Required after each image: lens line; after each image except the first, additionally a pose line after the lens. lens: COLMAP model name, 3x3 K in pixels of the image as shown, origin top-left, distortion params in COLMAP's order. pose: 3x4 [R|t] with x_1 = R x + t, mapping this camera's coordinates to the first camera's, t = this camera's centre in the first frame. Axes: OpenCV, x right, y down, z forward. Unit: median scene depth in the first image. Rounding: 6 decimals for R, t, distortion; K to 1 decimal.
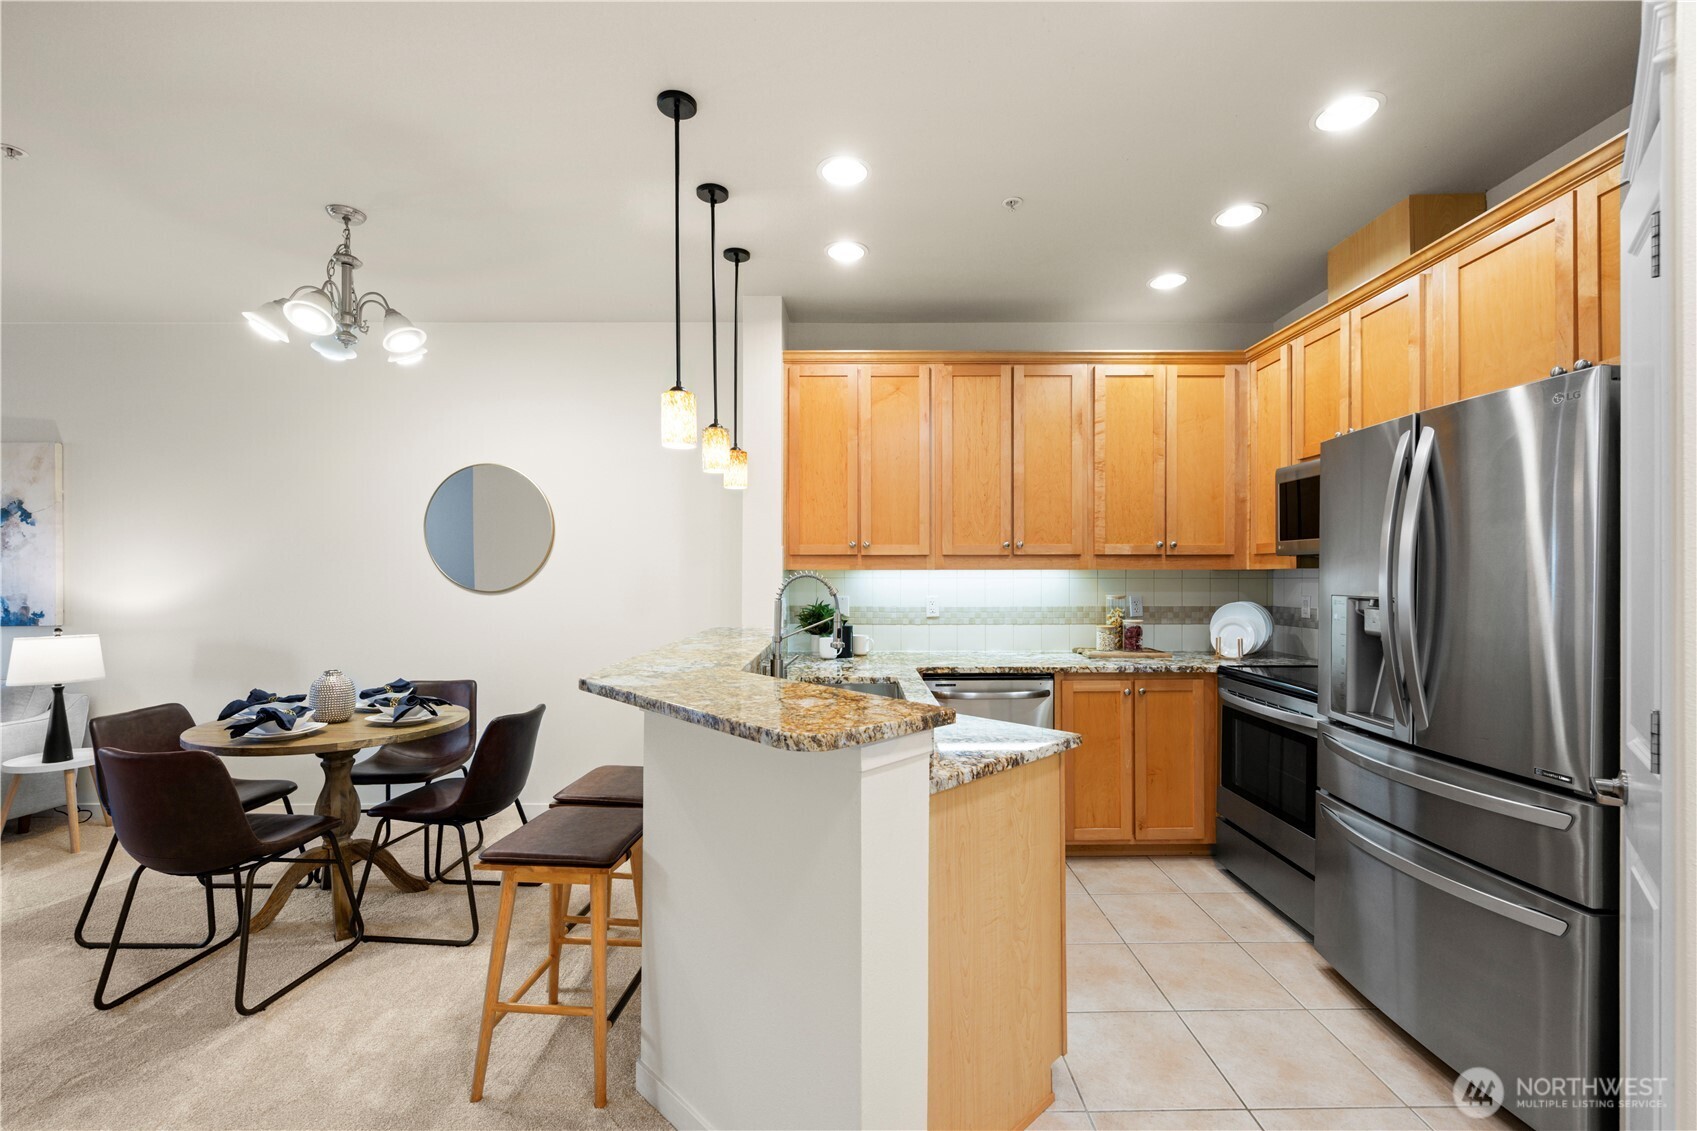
lens RADIAL K [[719.2, 0, 860.8], [0, 719.2, 575.5], [0, 0, 1]] dist [-0.000925, 0.000415]
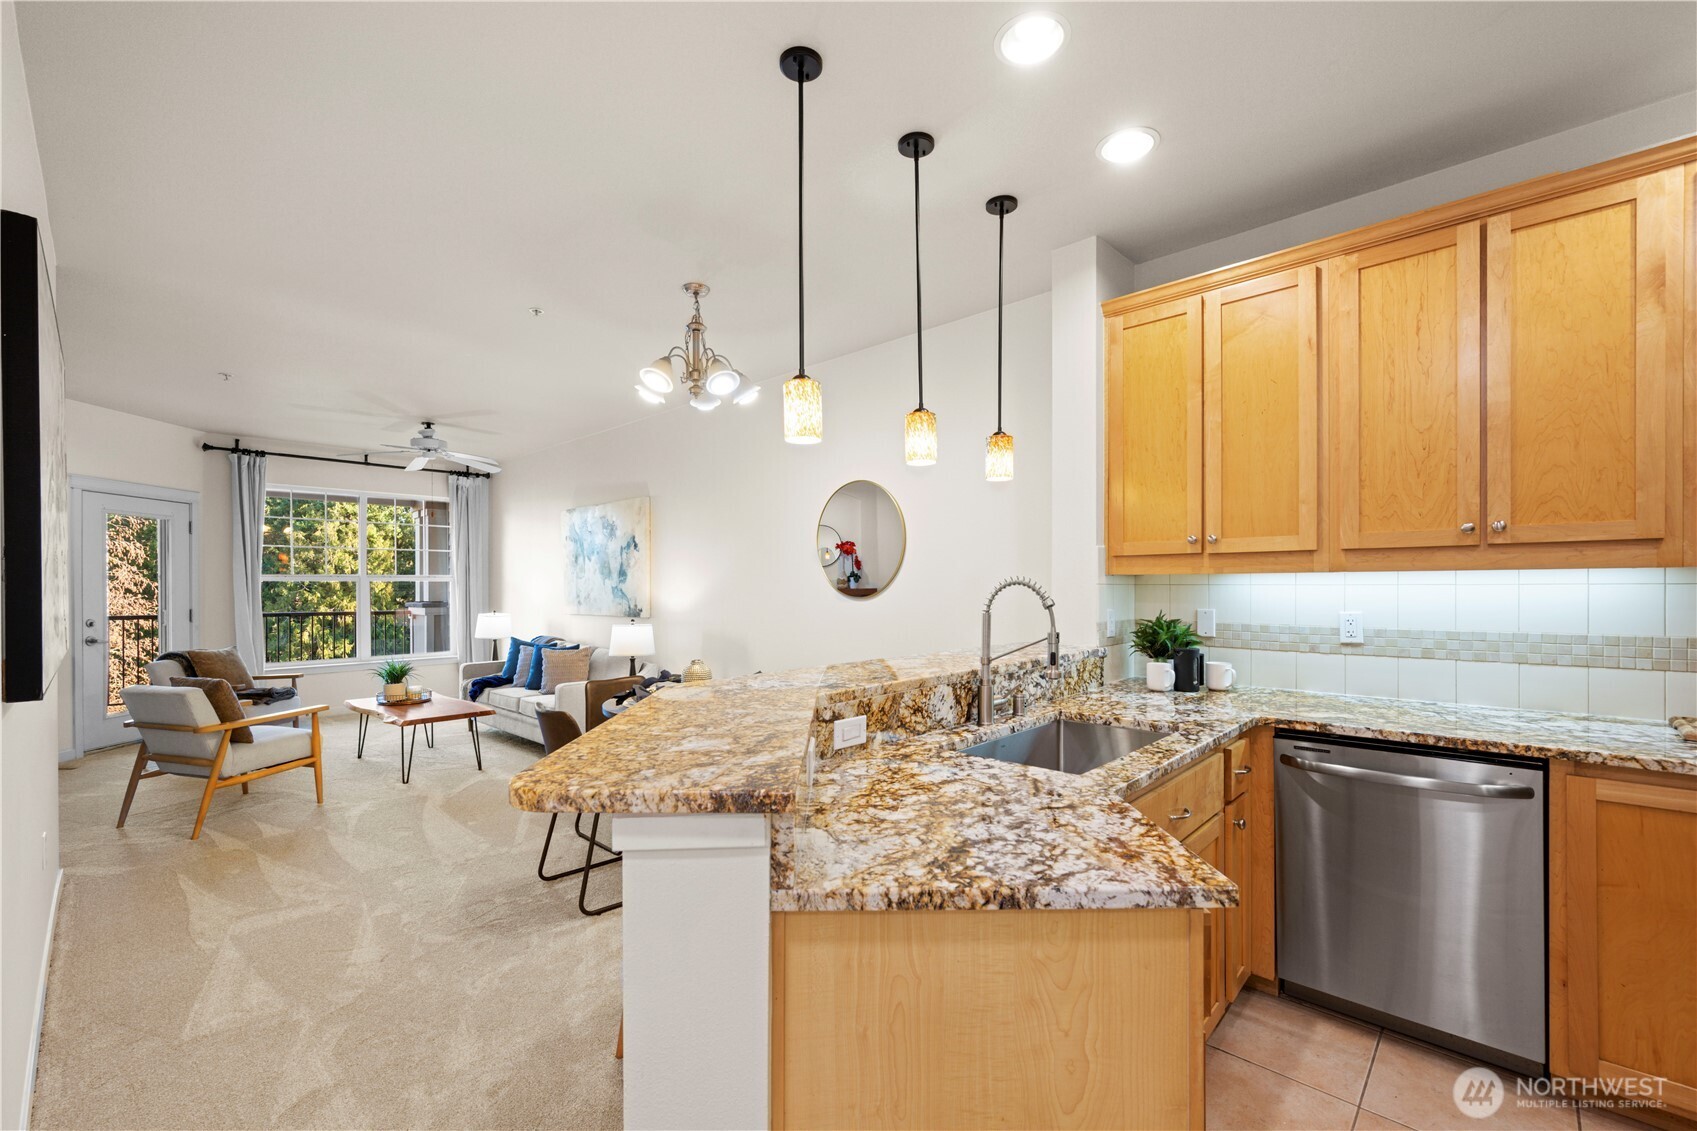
lens RADIAL K [[719.2, 0, 844.6], [0, 719.2, 583.8], [0, 0, 1]] dist [-0.000925, 0.000415]
pose [[0.720579, -0.003866, -0.693362, 0.239981], [0.003920, 0.999991, -0.001502, 0.002283], [0.693362, -0.001636, 0.720588, 0.218829]]
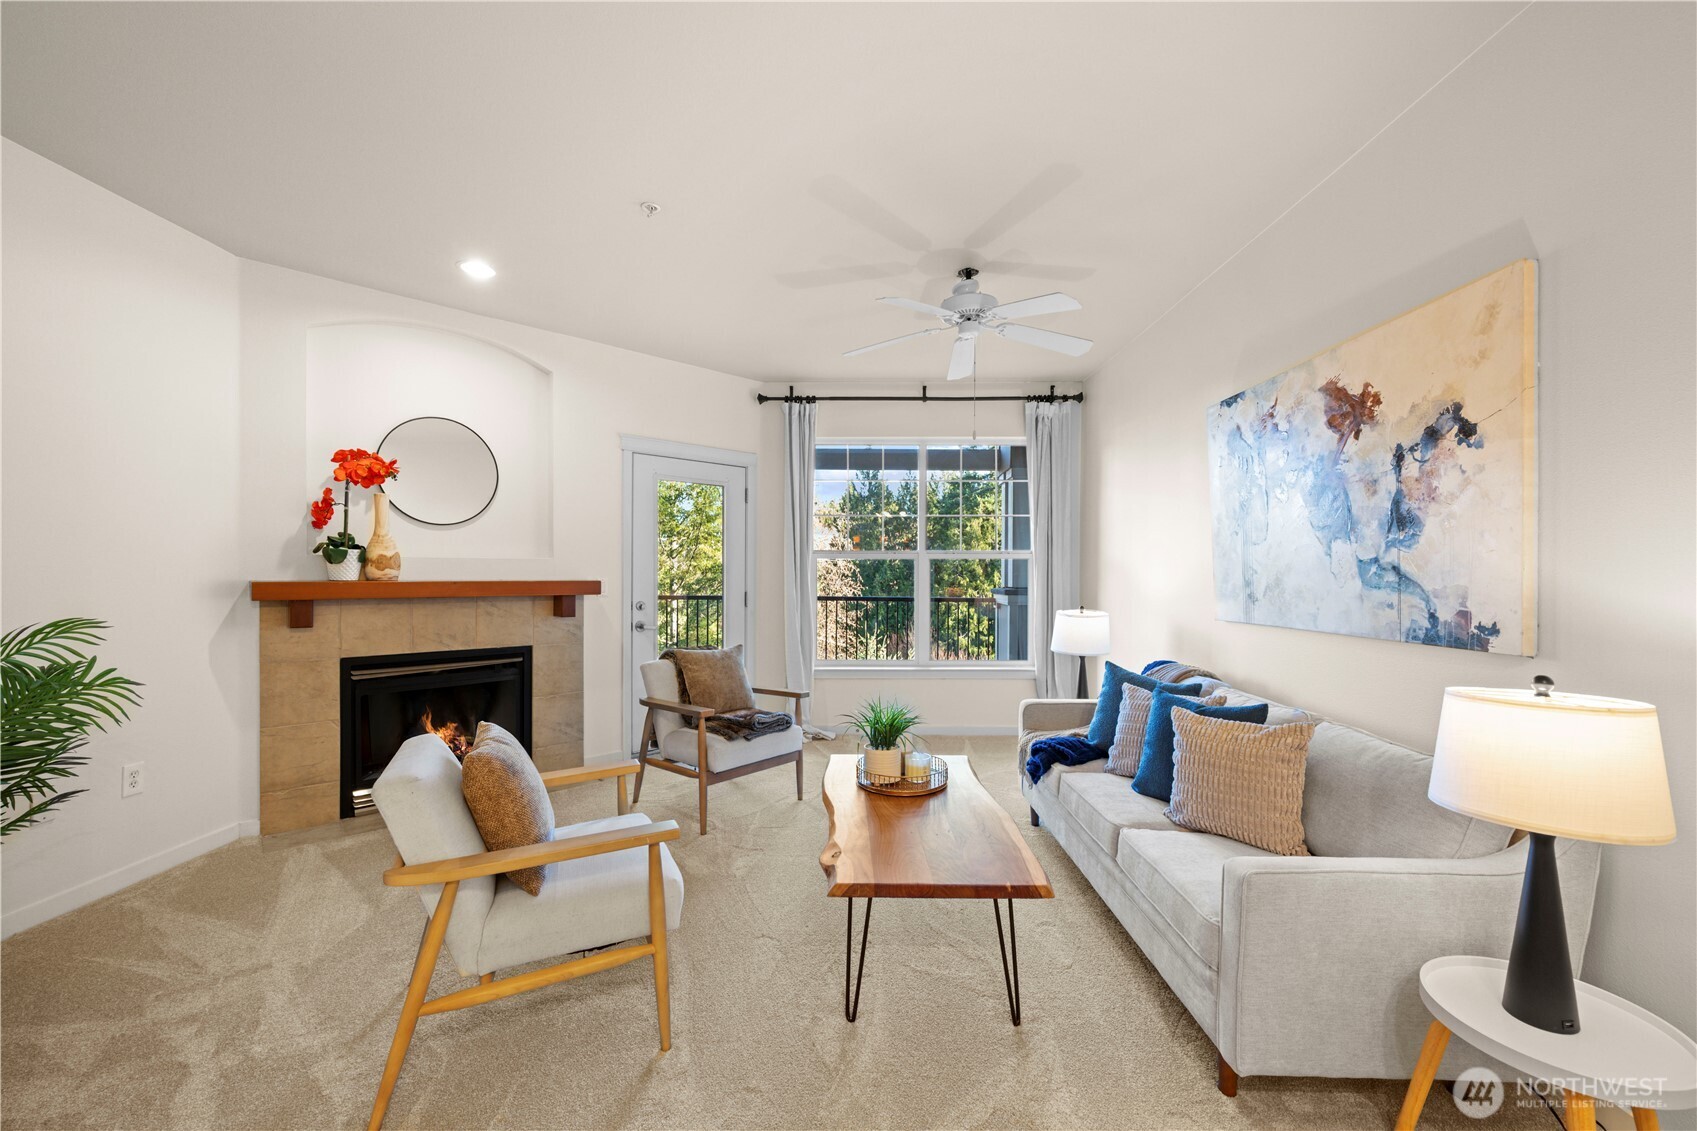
lens RADIAL K [[677.8, 0, 861.5], [0, 677.8, 578.7], [0, 0, 1]] dist [0.003429, -0.000380]
pose [[0.002016, 0.007314, -0.999971, -0.736659], [-0.001669, 0.999972, 0.007310, 0.018938], [0.999997, 0.001654, 0.002029, 0.617846]]
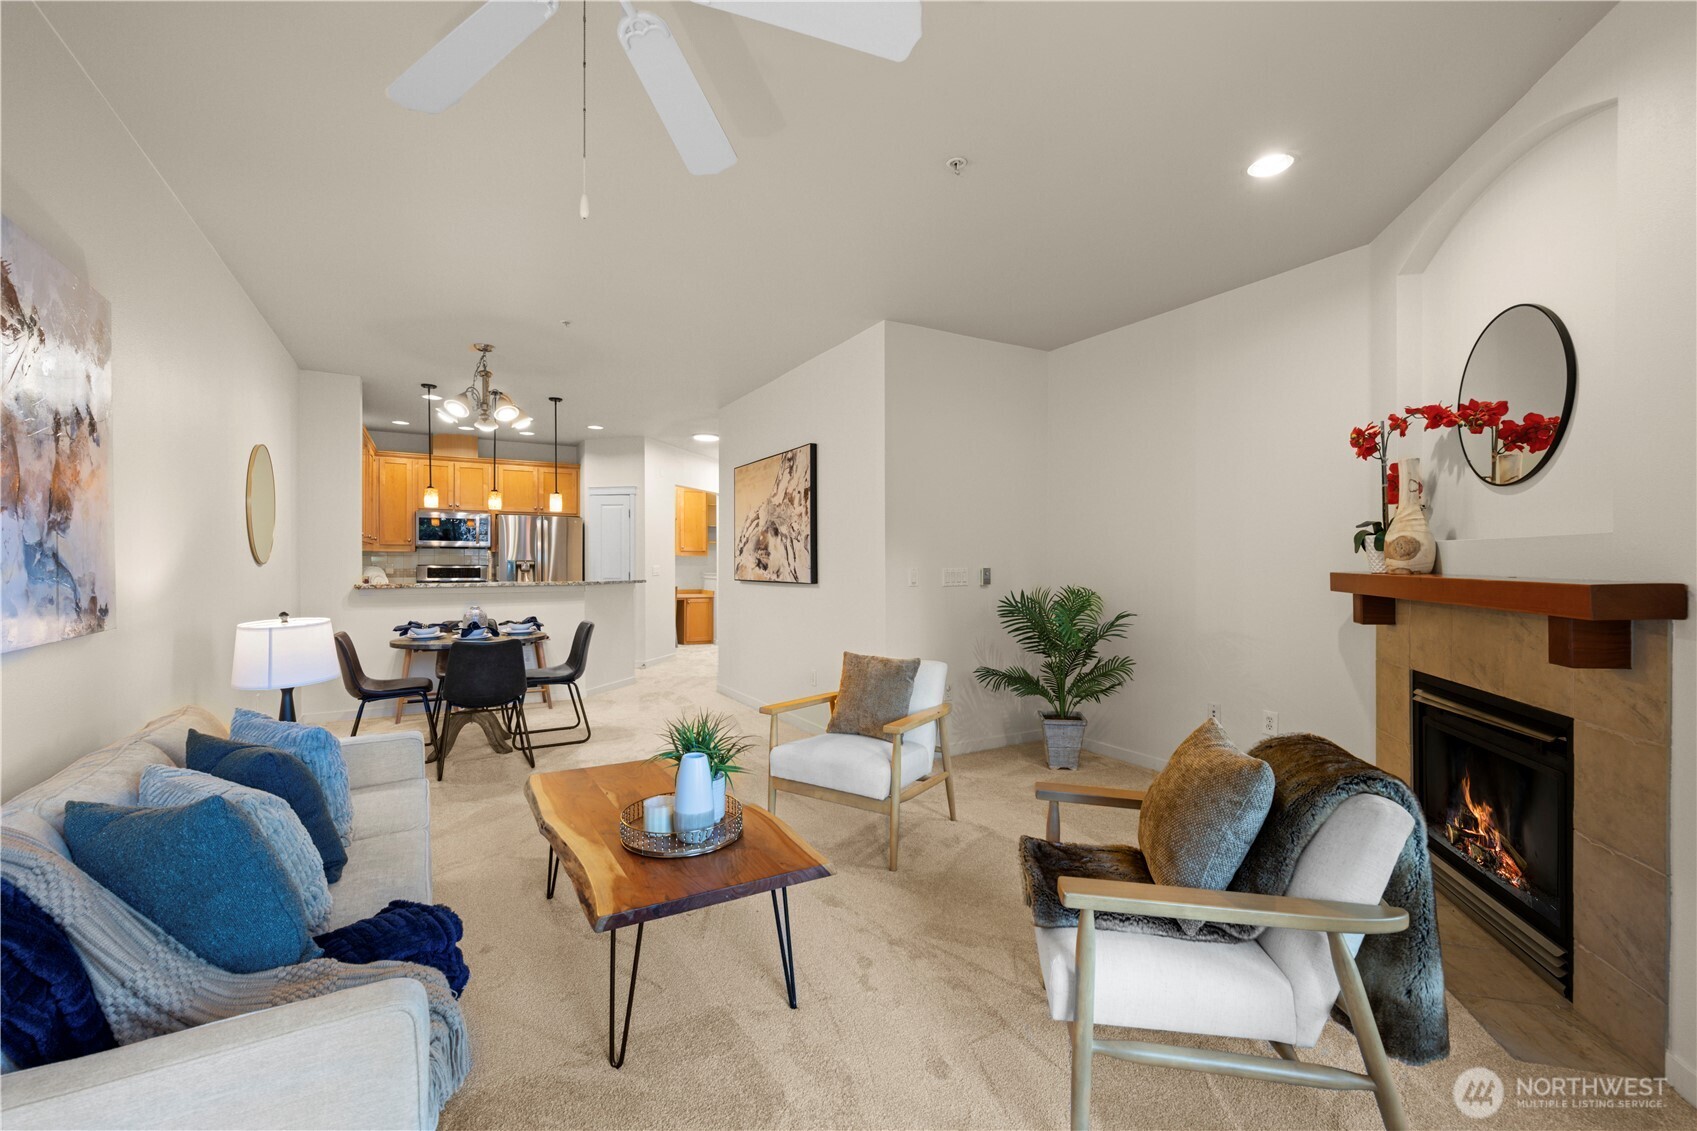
lens RADIAL K [[719.2, 0, 857.5], [0, 719.2, 560.3], [0, 0, 1]] dist [-0.000925, 0.000415]
pose [[-0.507350, -0.001095, 0.861739, -2.063005], [-0.001953, 0.999998, 0.000120, 0.015882], [-0.861738, -0.001622, -0.507351, 0.842424]]
